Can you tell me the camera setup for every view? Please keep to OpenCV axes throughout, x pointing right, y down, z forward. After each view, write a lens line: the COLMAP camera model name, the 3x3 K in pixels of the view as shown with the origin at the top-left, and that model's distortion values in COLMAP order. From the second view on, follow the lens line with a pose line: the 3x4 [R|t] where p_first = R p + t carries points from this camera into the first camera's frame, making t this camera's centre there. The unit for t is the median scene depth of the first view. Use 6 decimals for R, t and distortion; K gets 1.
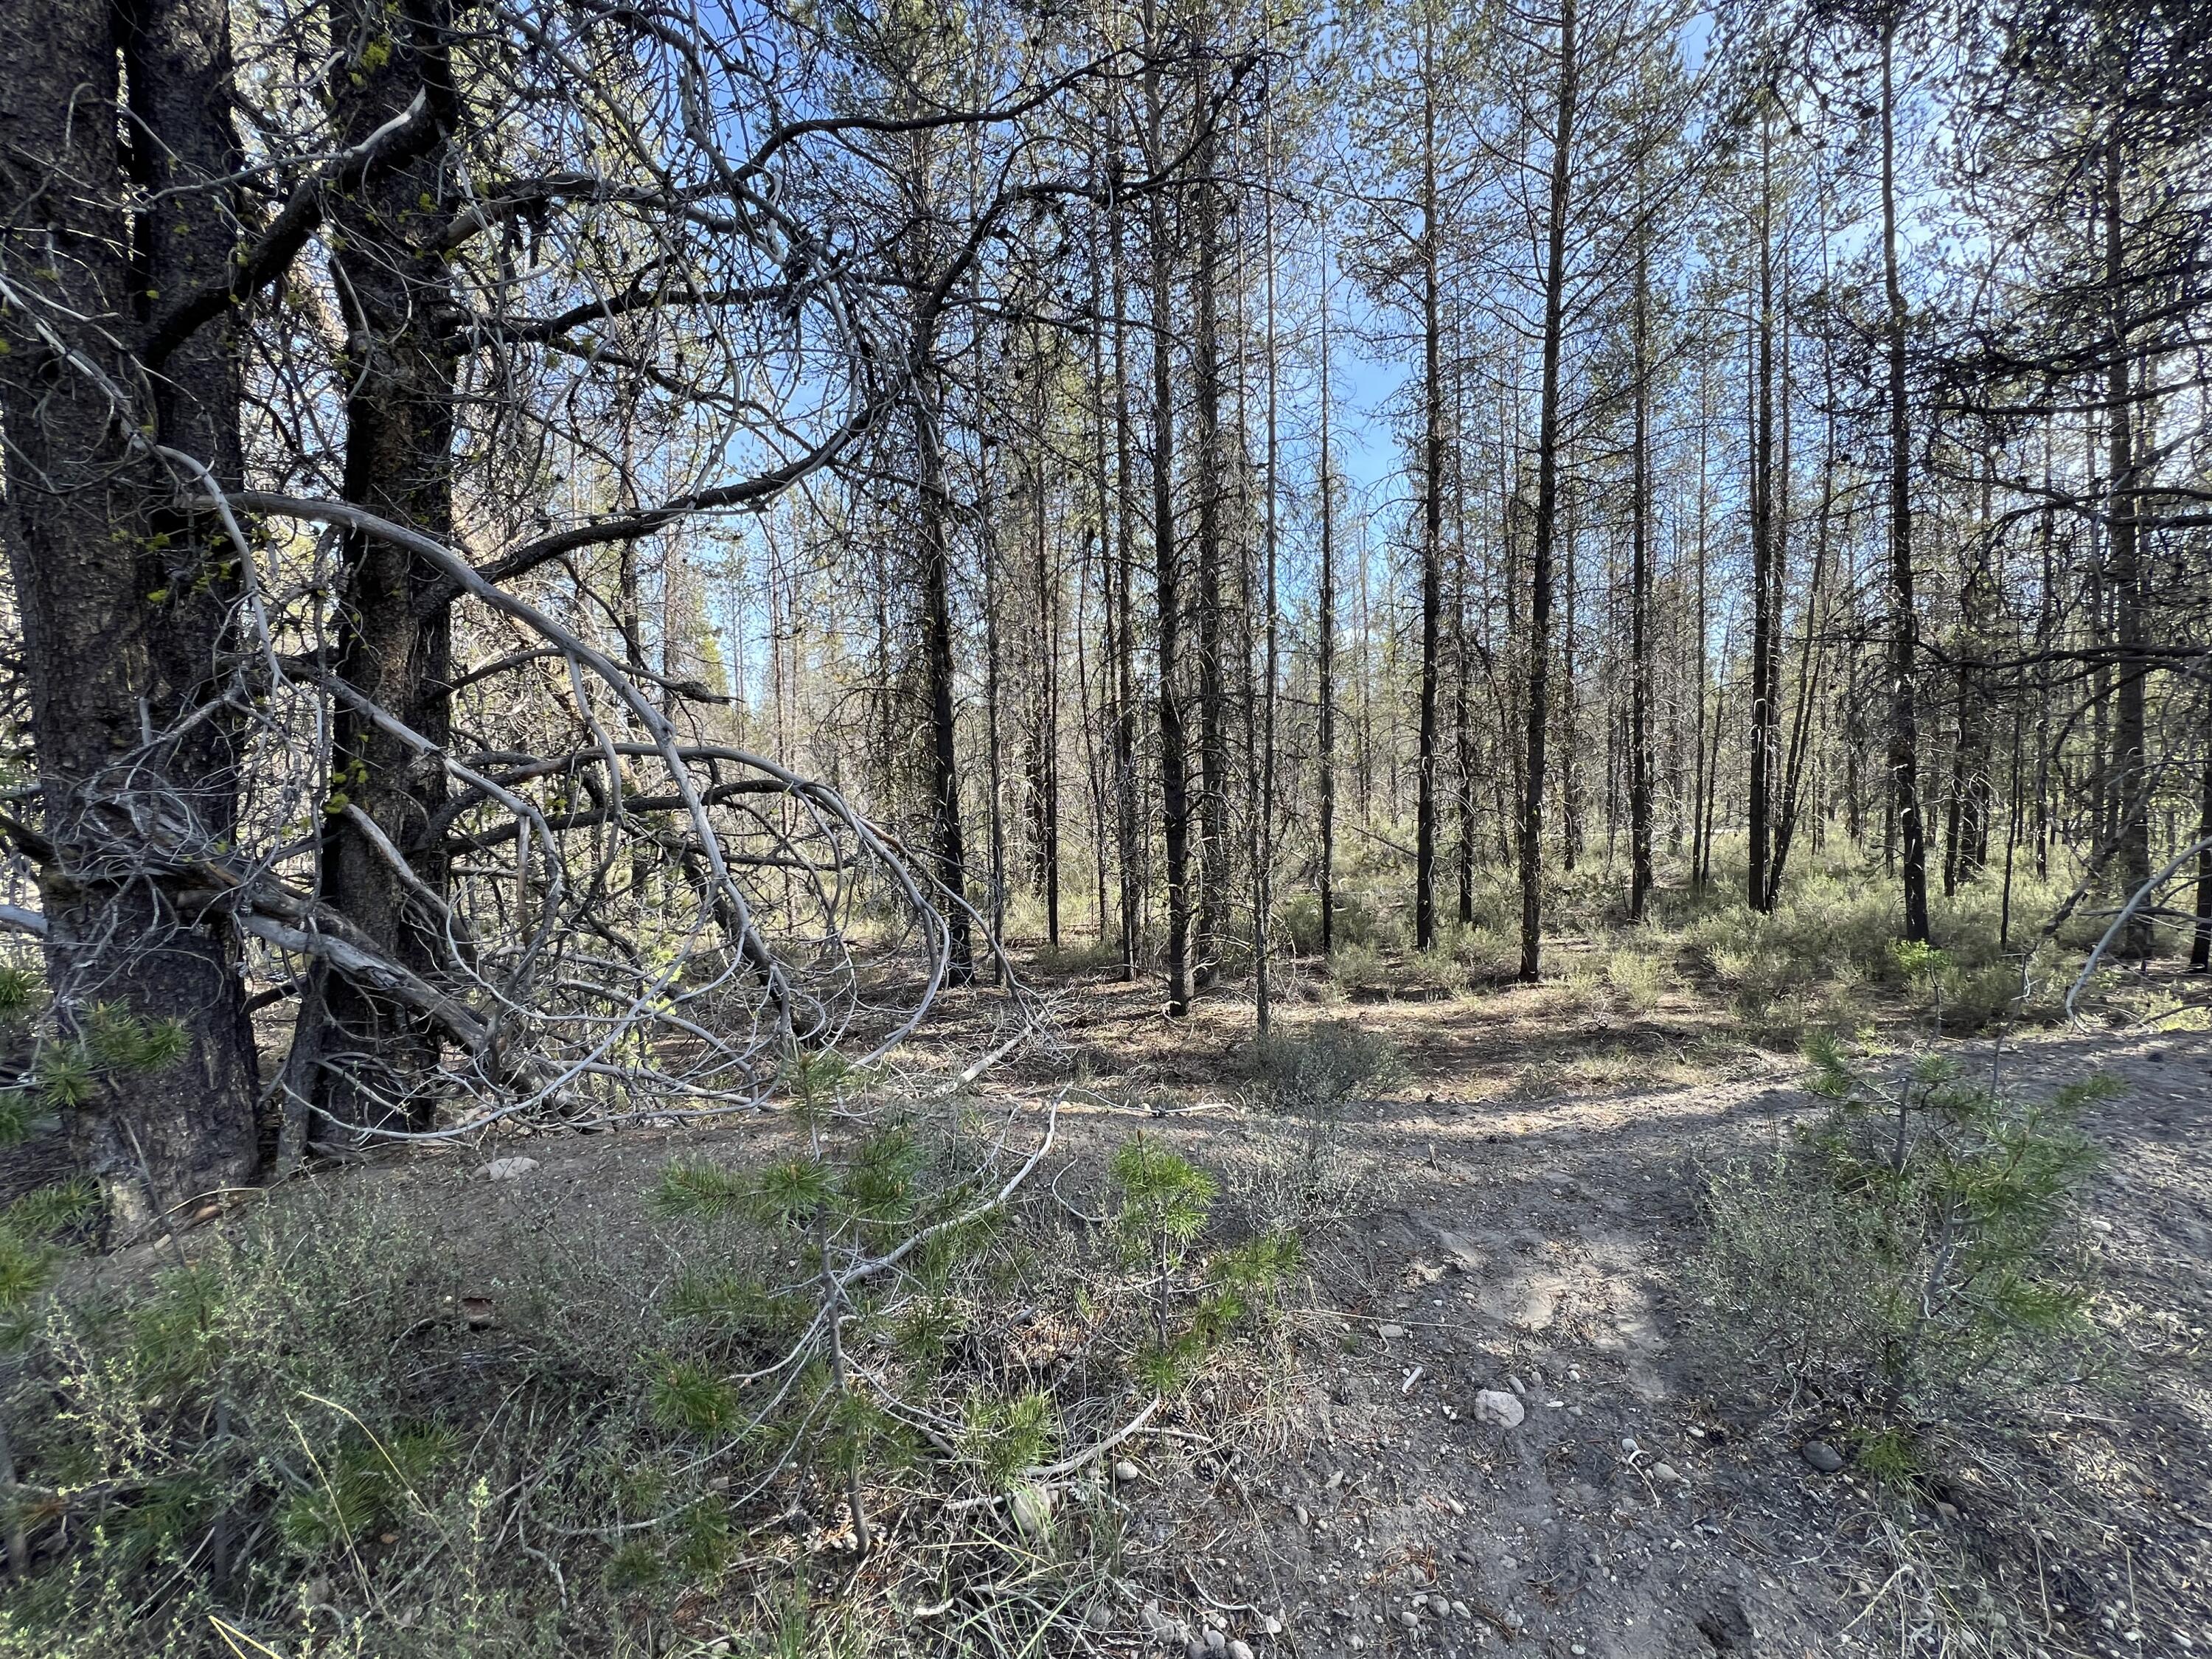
lens RADIAL K [[882.9, 0, 1103.5], [0, 882.9, 827.8], [0, 0, 1]] dist [-0.004256, 0.000255]
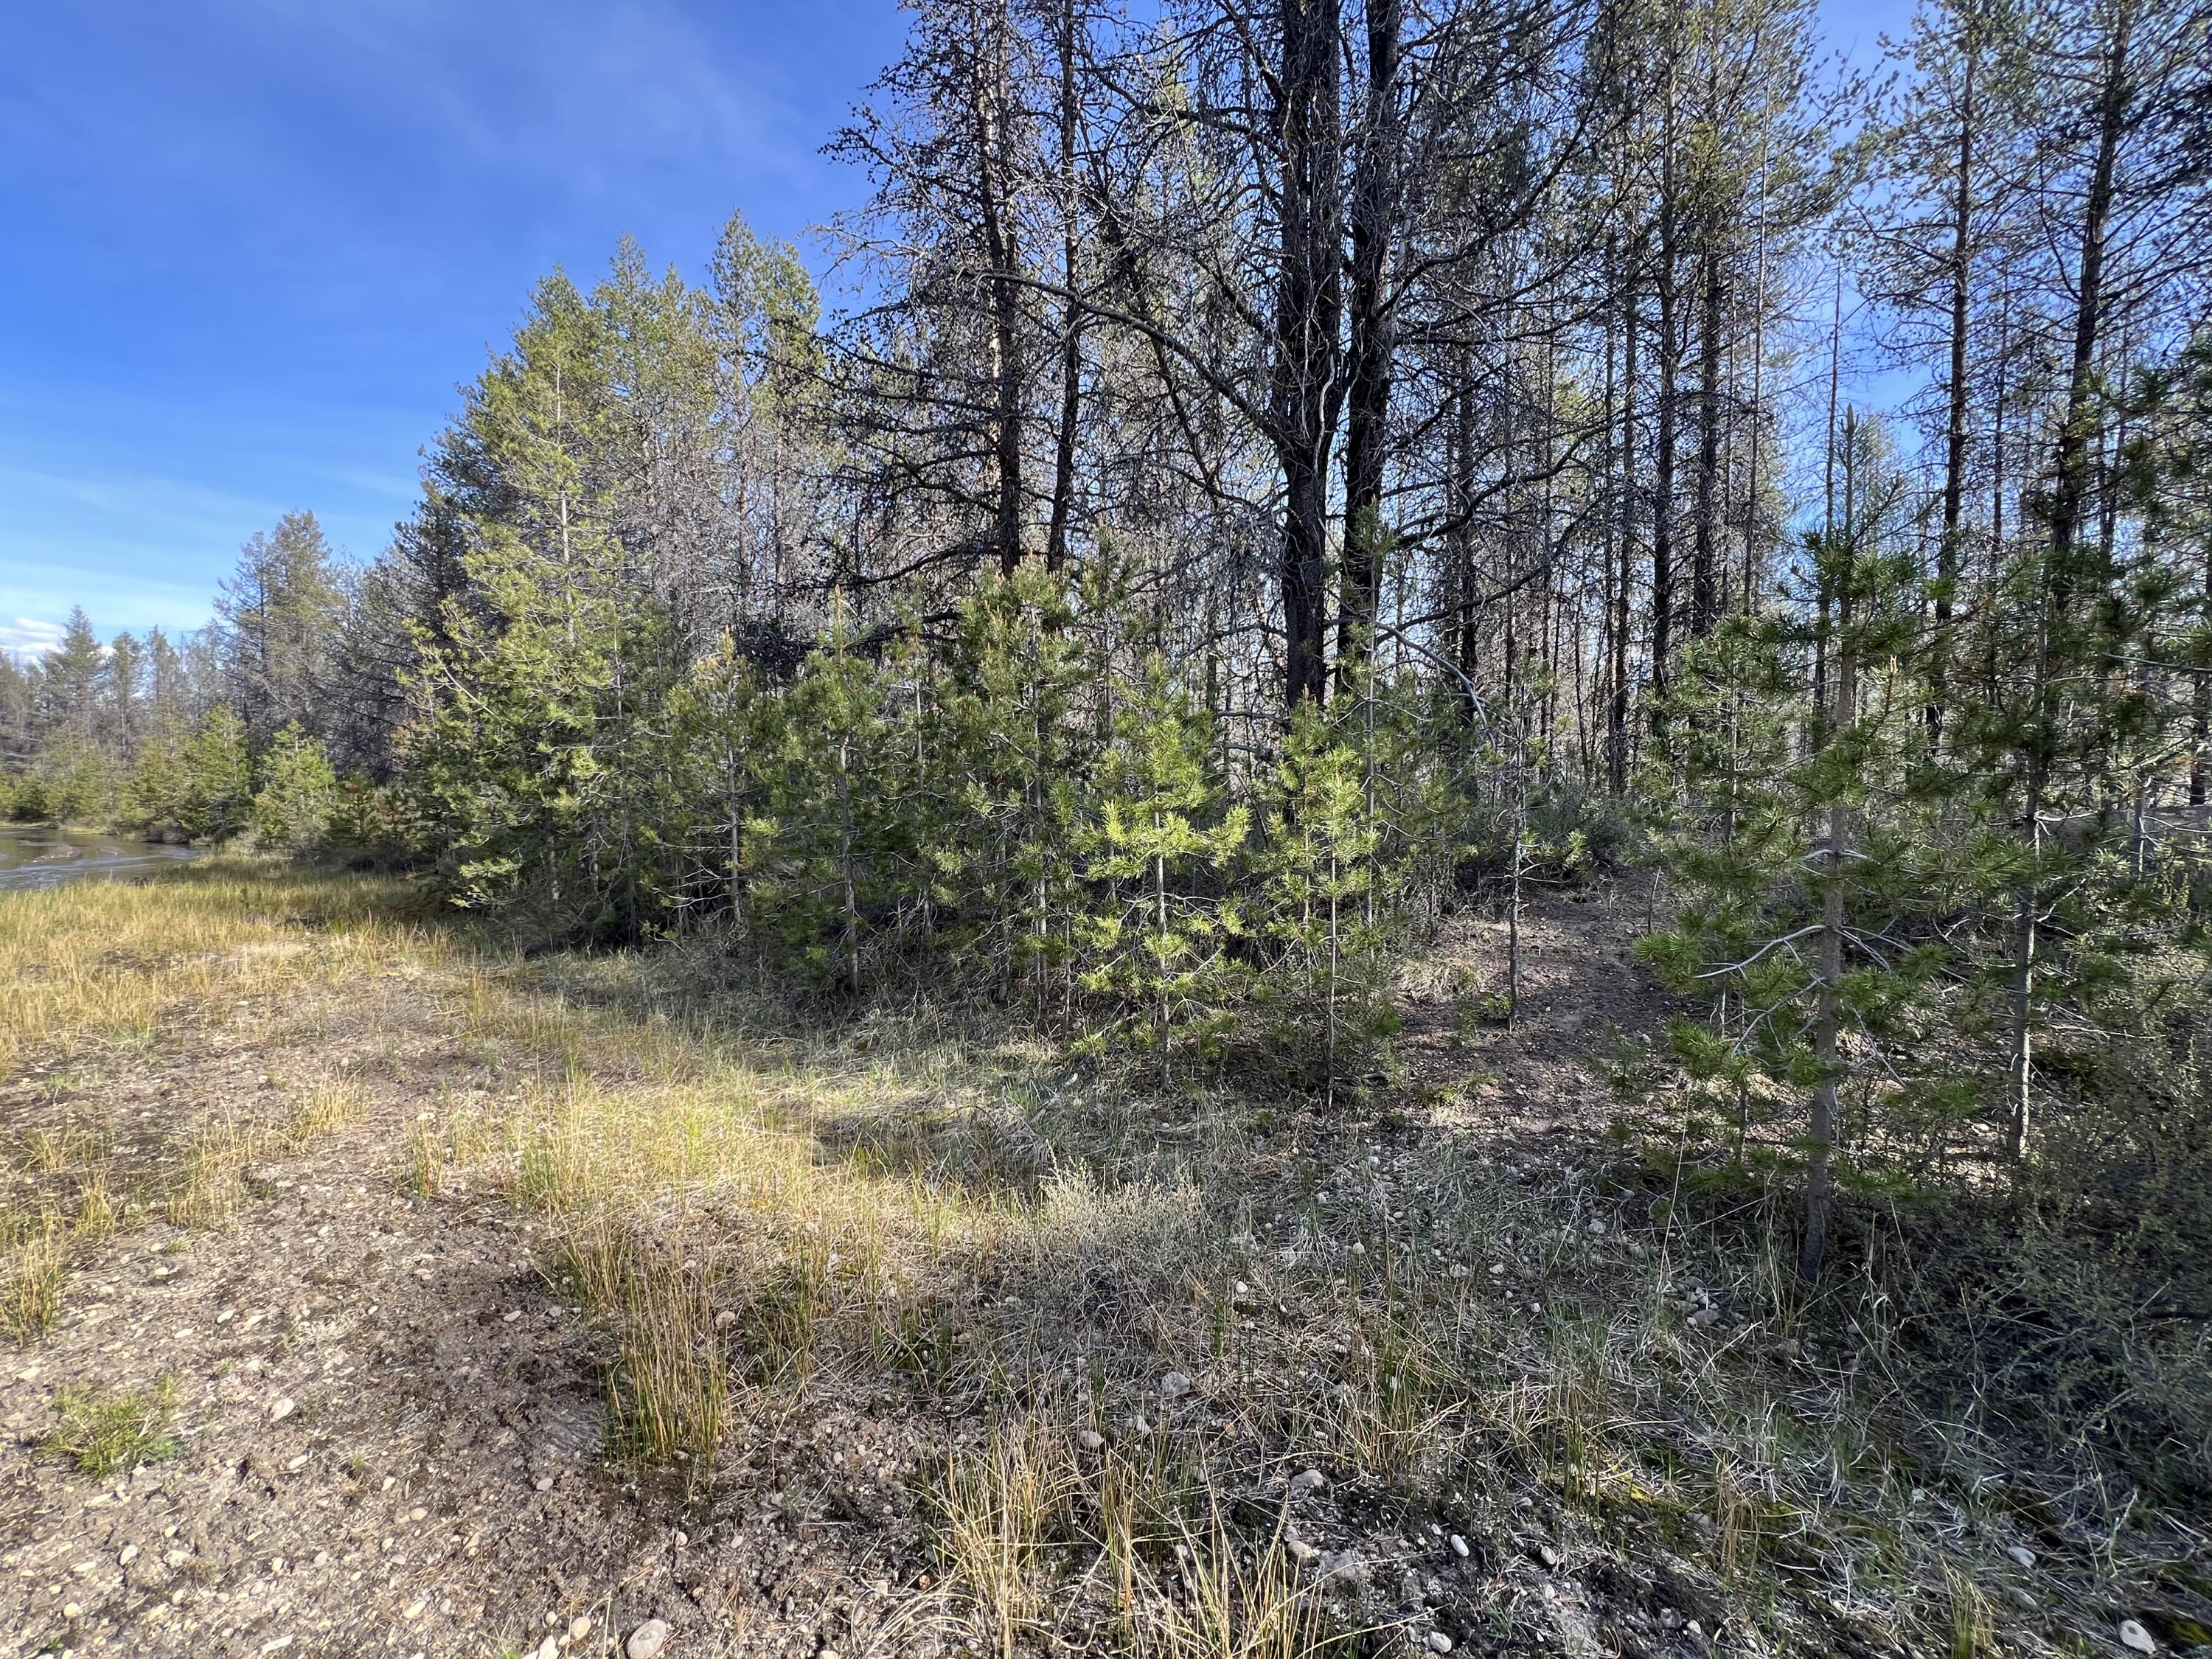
lens RADIAL K [[882.9, 0, 1108.1], [0, 882.9, 819.9], [0, 0, 1]] dist [-0.004256, 0.000255]
pose [[0.884830, 0.043309, -0.463896, -0.030956], [-0.041307, 0.999042, 0.014482, 0.068951], [0.464079, 0.006348, 0.885771, -0.480467]]
